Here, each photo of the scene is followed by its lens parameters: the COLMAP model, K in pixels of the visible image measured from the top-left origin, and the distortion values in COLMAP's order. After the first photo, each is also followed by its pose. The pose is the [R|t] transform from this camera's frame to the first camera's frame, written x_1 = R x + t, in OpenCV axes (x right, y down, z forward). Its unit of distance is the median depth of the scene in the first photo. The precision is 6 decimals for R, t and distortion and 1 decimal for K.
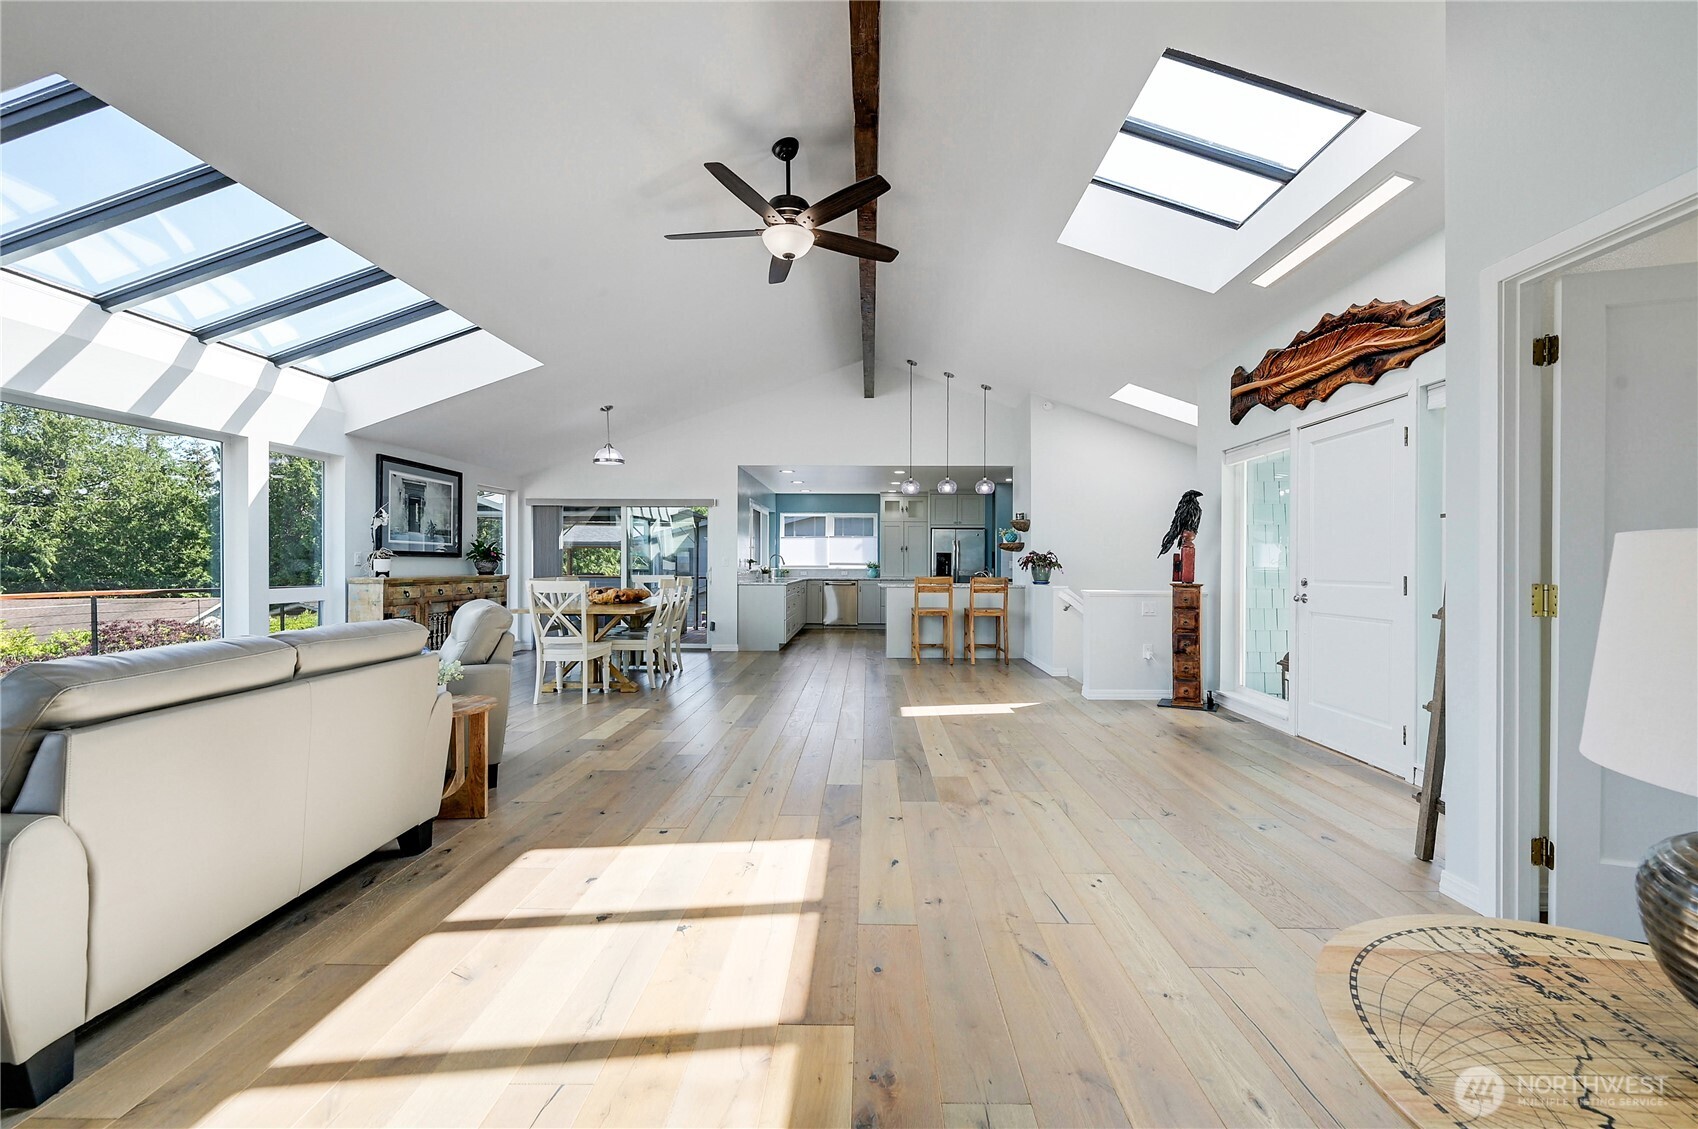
lens RADIAL K [[771.6, 0, 807.1], [0, 771.6, 560.8], [0, 0, 1]] dist [-0.004169, -0.000592]
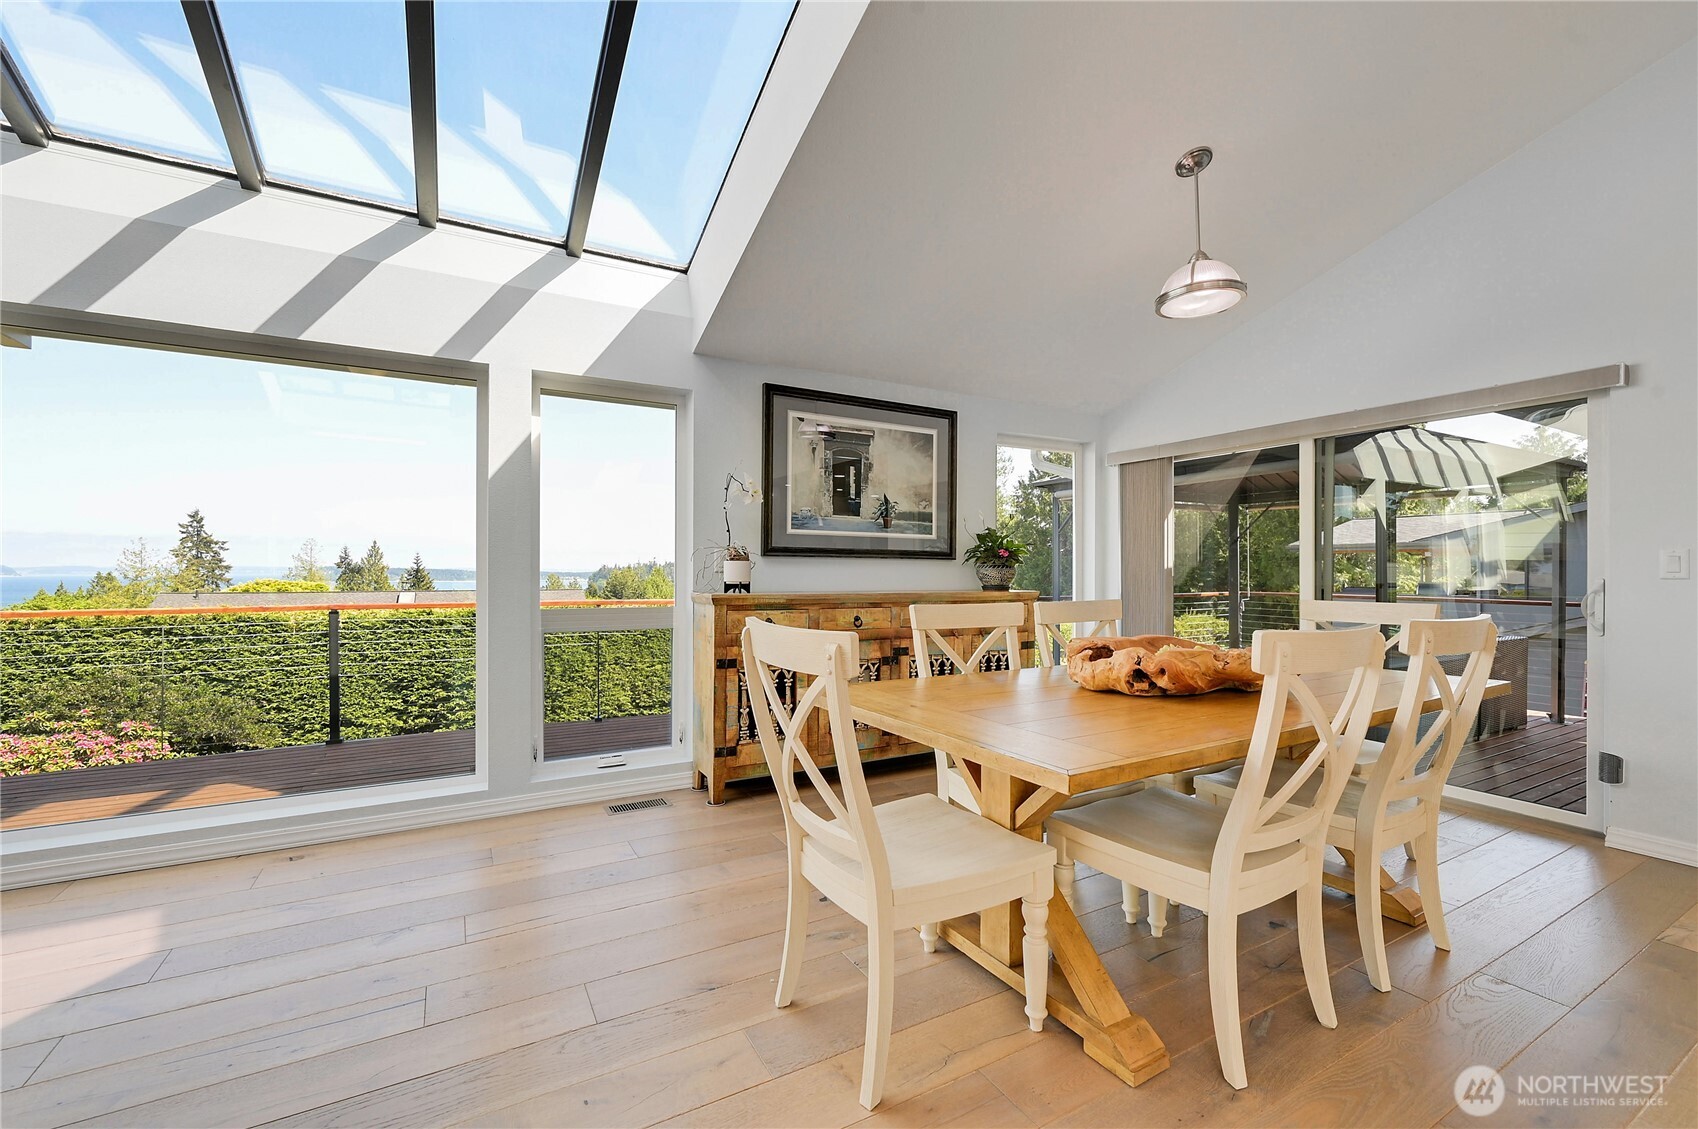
lens RADIAL K [[691.1, 0, 839.2], [0, 691.1, 568.1], [0, 0, 1]] dist [0.000228, -0.000041]
pose [[0.568820, -0.005033, -0.822446, -0.080497], [0.000358, 0.999983, -0.005872, 0.005176], [0.822462, 0.003046, 0.568812, 0.679187]]
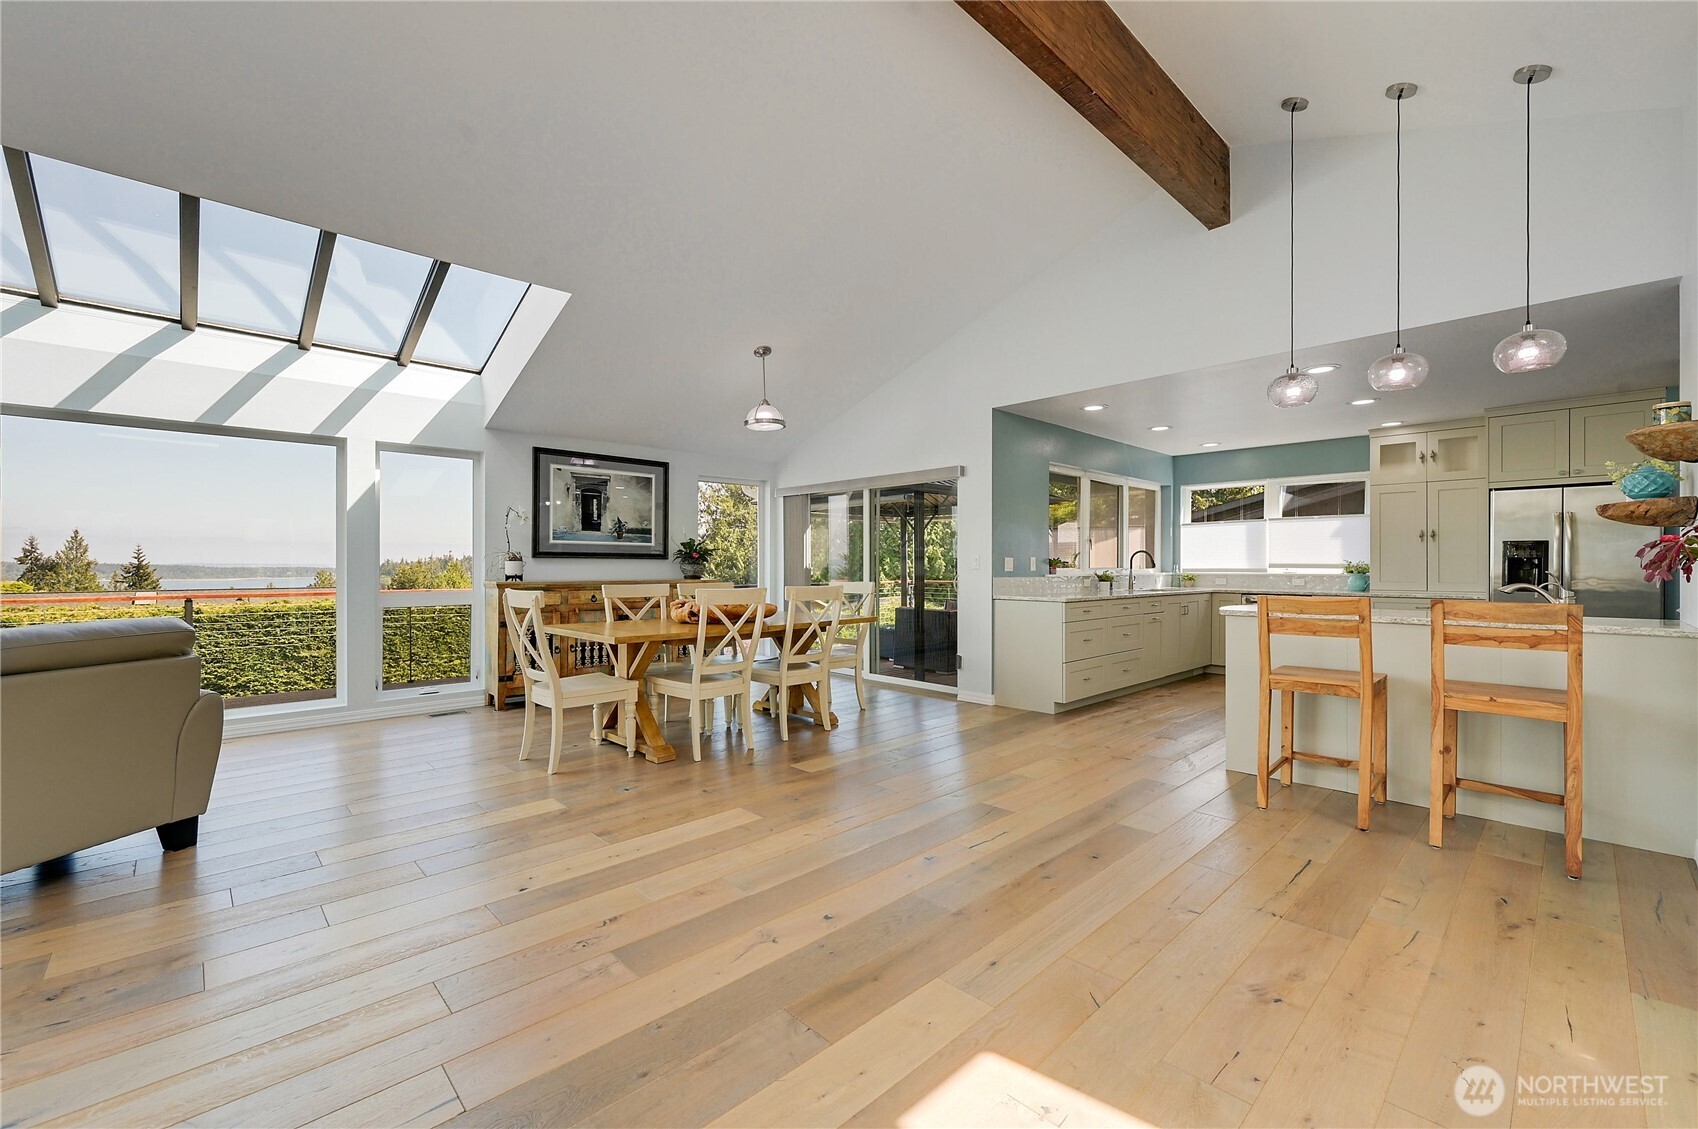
lens RADIAL K [[710.7, 0, 792.2], [0, 710.7, 560.5], [0, 0, 1]] dist [0.001798, 0.000066]
pose [[0.711572, -0.008618, -0.702560, 0.234599], [0.004234, 0.999959, -0.007977, 0.004456], [0.702600, 0.002701, 0.711580, 0.558529]]
